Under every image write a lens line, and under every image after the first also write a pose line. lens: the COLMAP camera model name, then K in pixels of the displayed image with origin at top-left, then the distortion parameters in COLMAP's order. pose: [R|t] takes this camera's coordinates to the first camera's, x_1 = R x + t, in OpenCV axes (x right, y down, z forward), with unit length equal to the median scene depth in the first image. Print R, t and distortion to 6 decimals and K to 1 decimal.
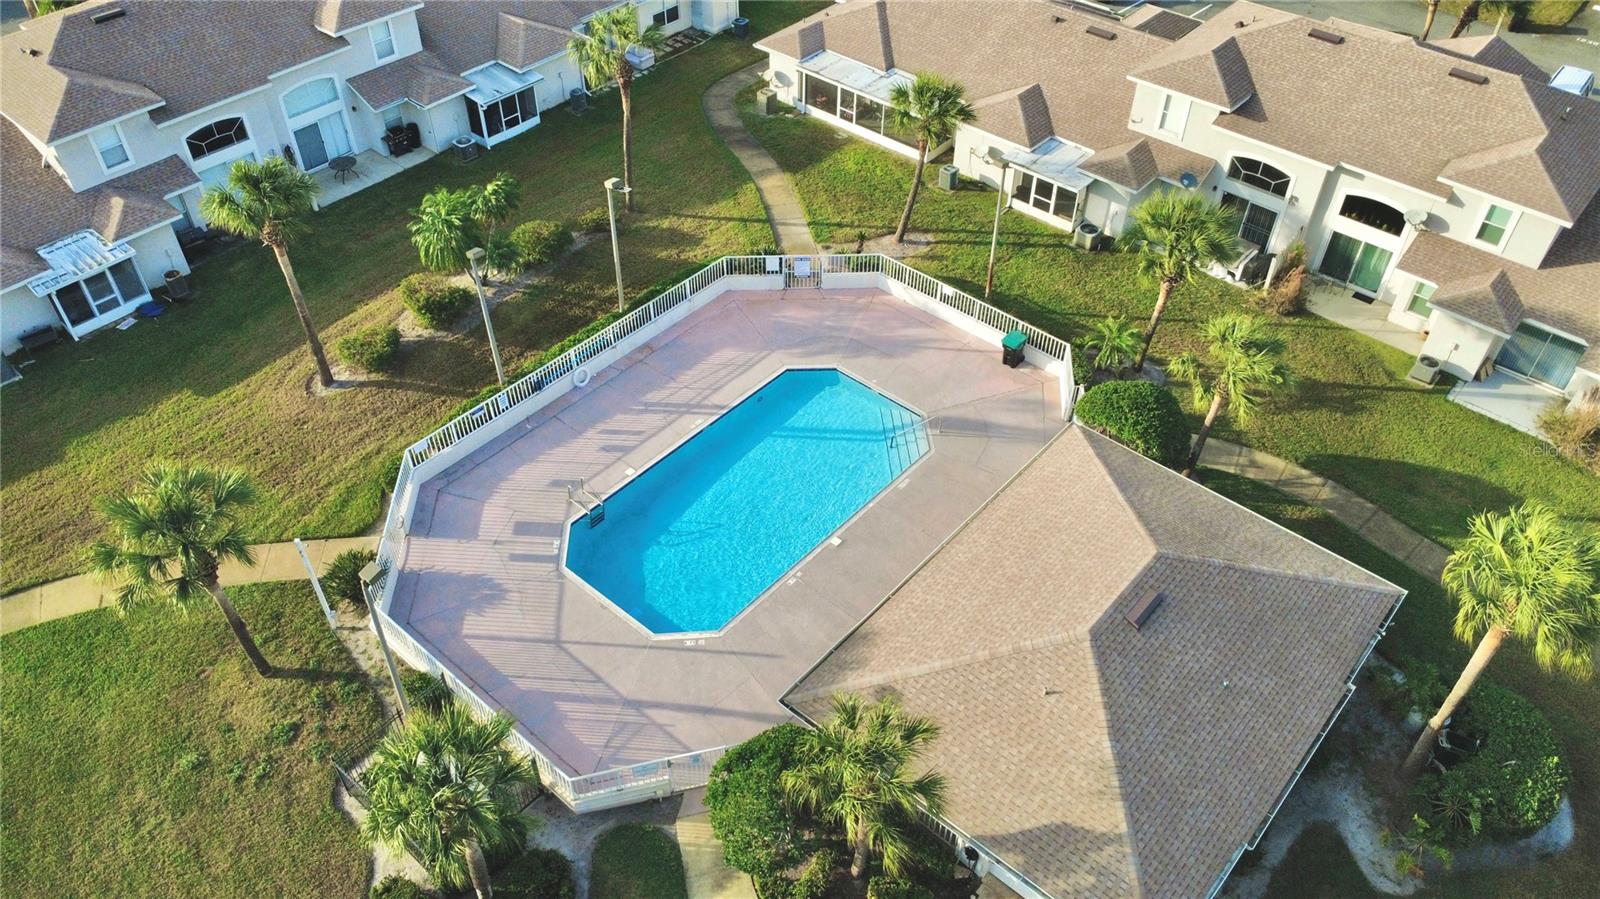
lens RADIAL K [[1182.1, 0, 800.4], [0, 1182.1, 445.0], [0, 0, 1]] dist [-0.002967, 0.003335]
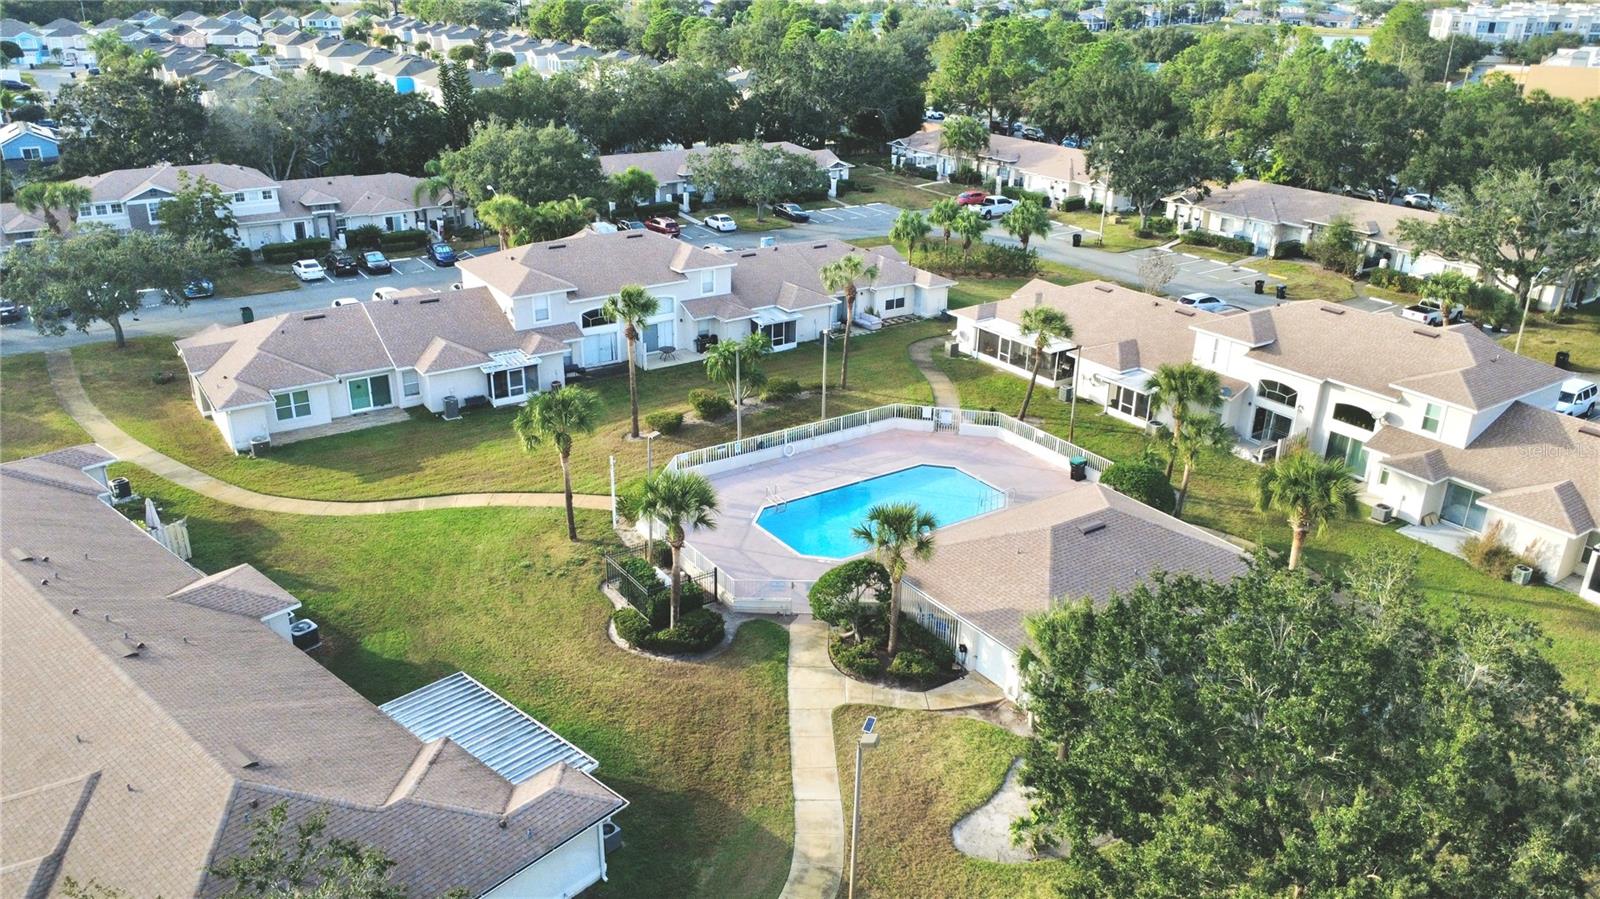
lens RADIAL K [[1182.1, 0, 799.2], [0, 1182.1, 453.6], [0, 0, 1]] dist [-0.002967, 0.003335]
pose [[0.967829, 0.103643, -0.229270, 0.166804], [-0.177276, 0.927524, -0.329049, 0.412104], [0.178549, 0.359107, 0.916058, -0.378212]]
